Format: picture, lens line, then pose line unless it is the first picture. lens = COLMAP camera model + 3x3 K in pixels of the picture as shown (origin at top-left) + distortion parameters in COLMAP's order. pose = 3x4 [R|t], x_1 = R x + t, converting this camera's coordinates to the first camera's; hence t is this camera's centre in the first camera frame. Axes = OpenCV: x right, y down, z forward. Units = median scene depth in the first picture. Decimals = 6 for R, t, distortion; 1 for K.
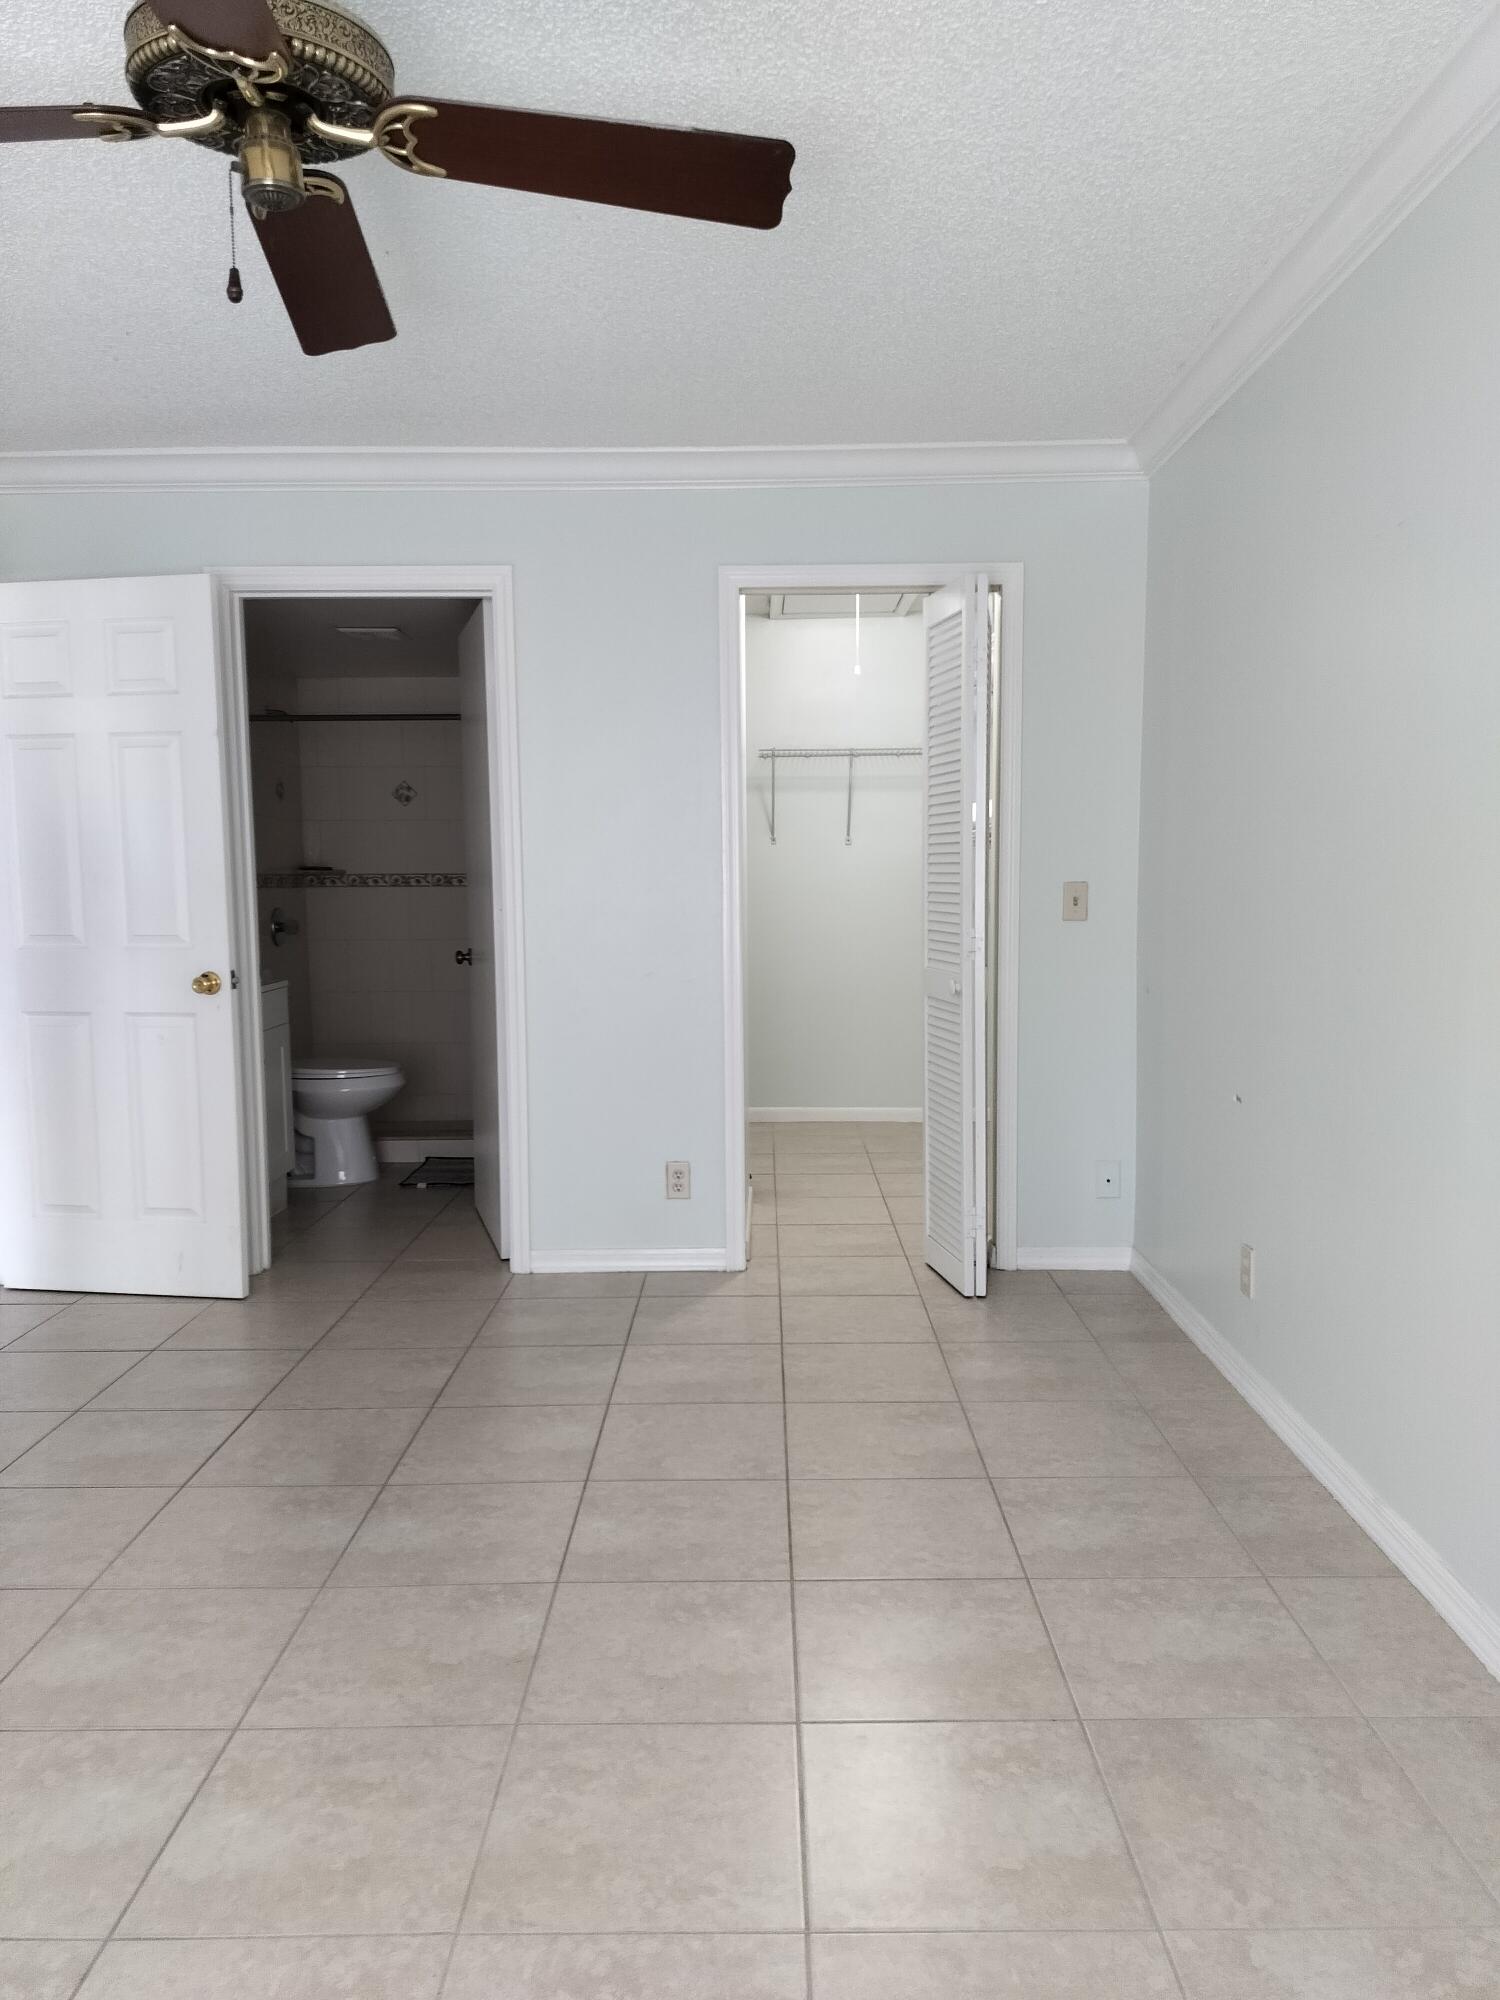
lens RADIAL K [[1400.3, 0, 750.0], [0, 1400.3, 1000.0], [0, 0, 1]] dist [0.087574, -0.096752]
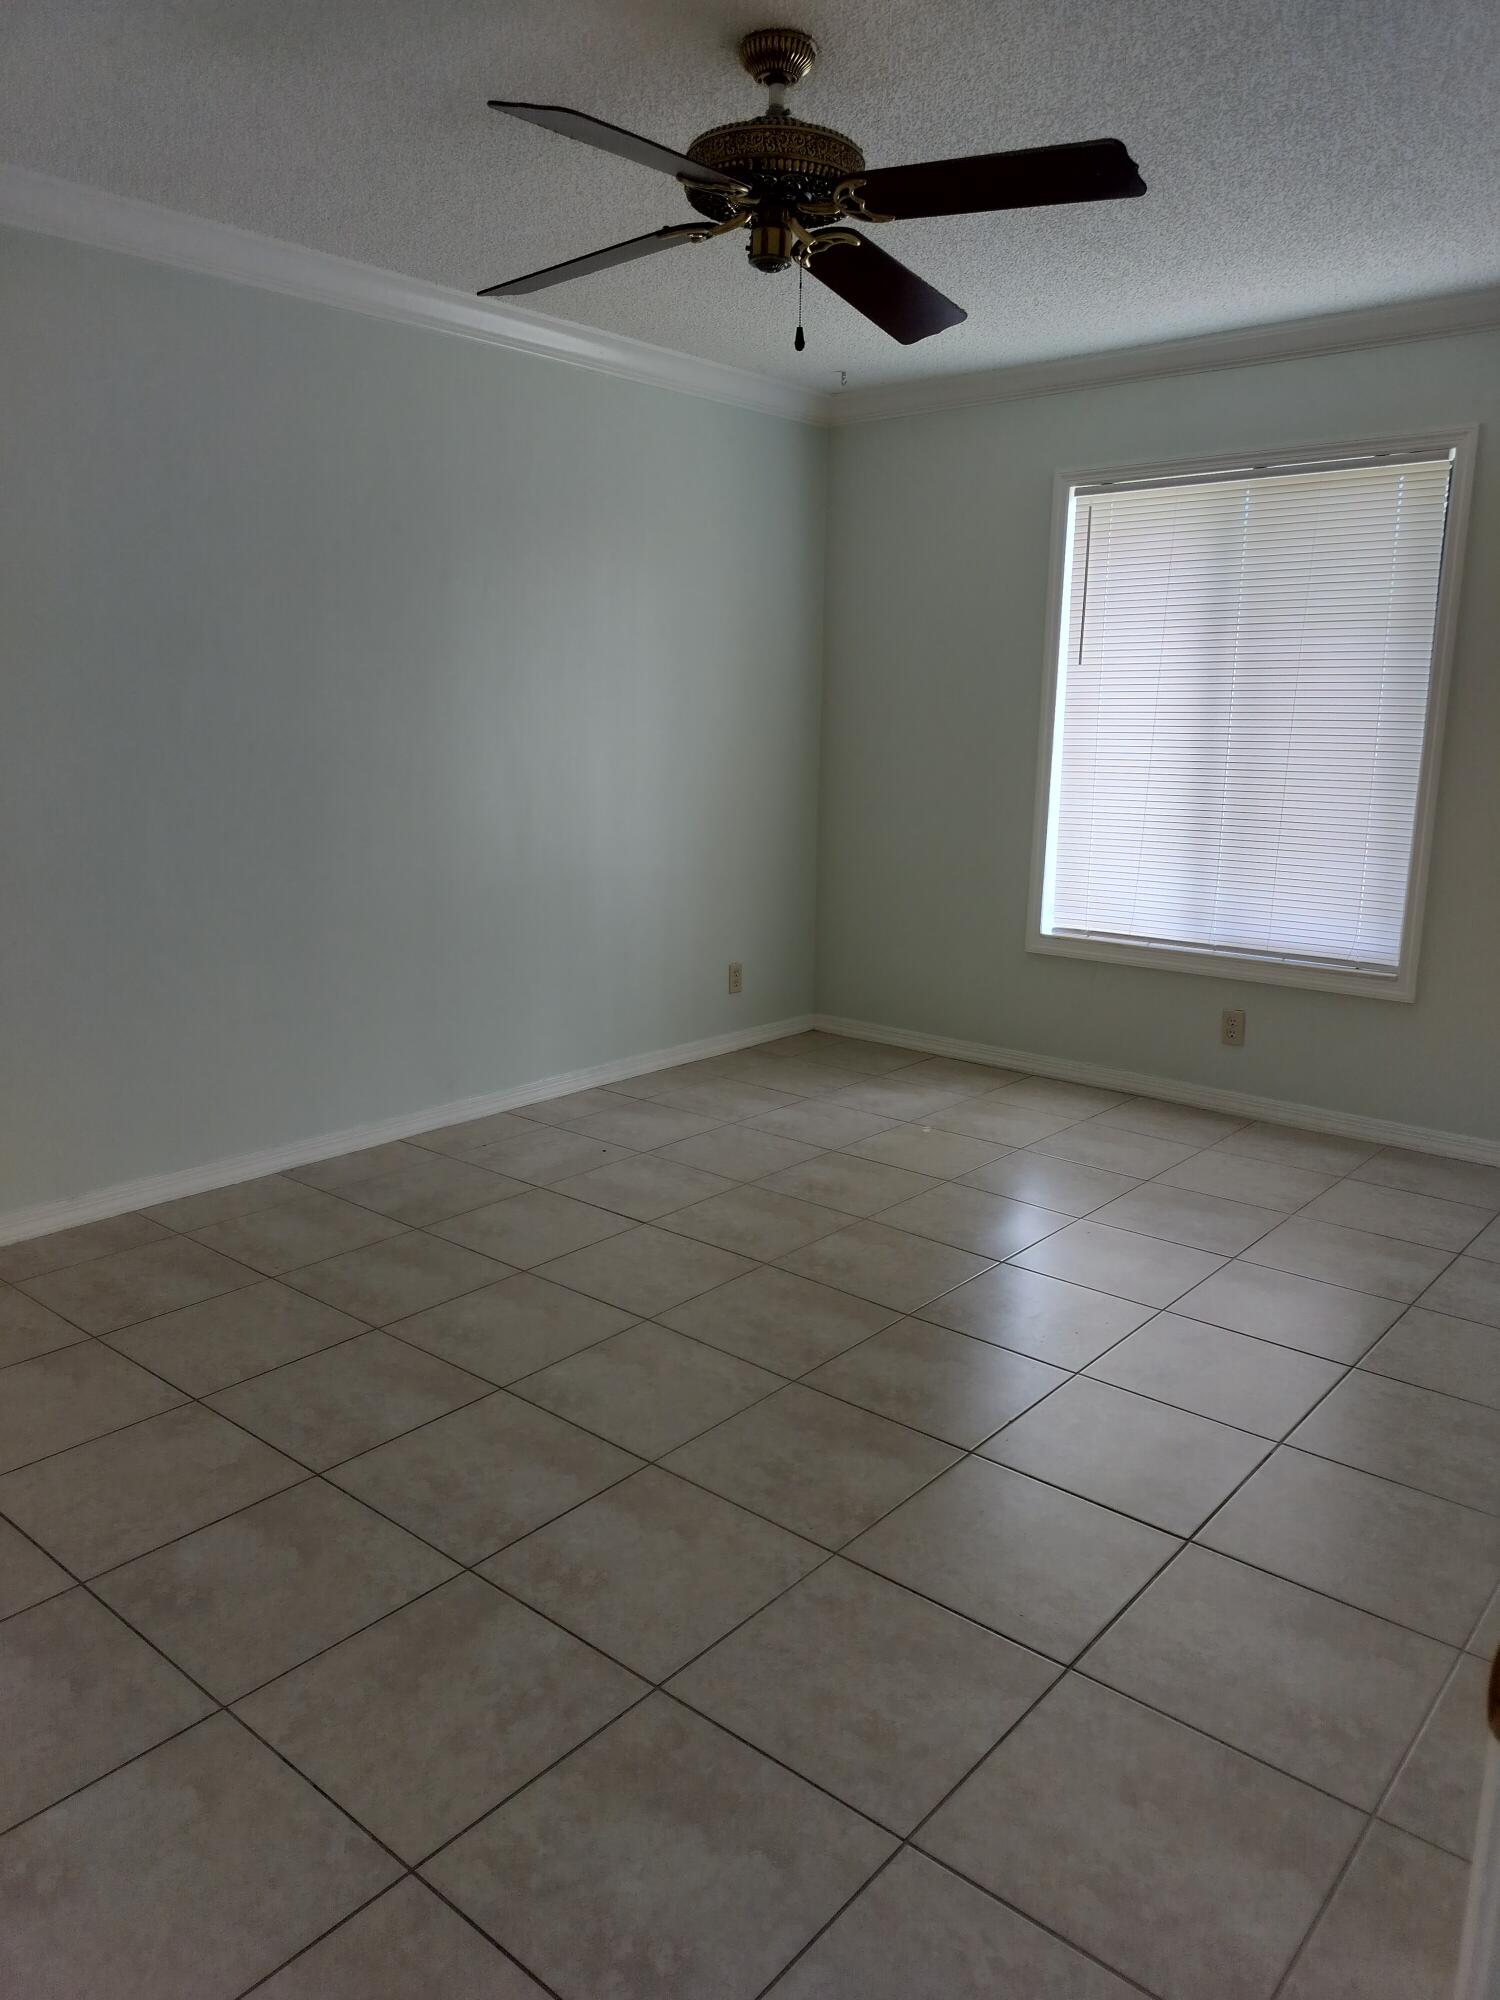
lens RADIAL K [[1400.3, 0, 750.0], [0, 1400.3, 1000.0], [0, 0, 1]] dist [0.087574, -0.096752]
pose [[-0.768686, -0.129295, 0.626422, -0.940506], [0.054593, 0.962520, 0.265658, -0.171382], [-0.637292, 0.238406, -0.732818, 1.609701]]
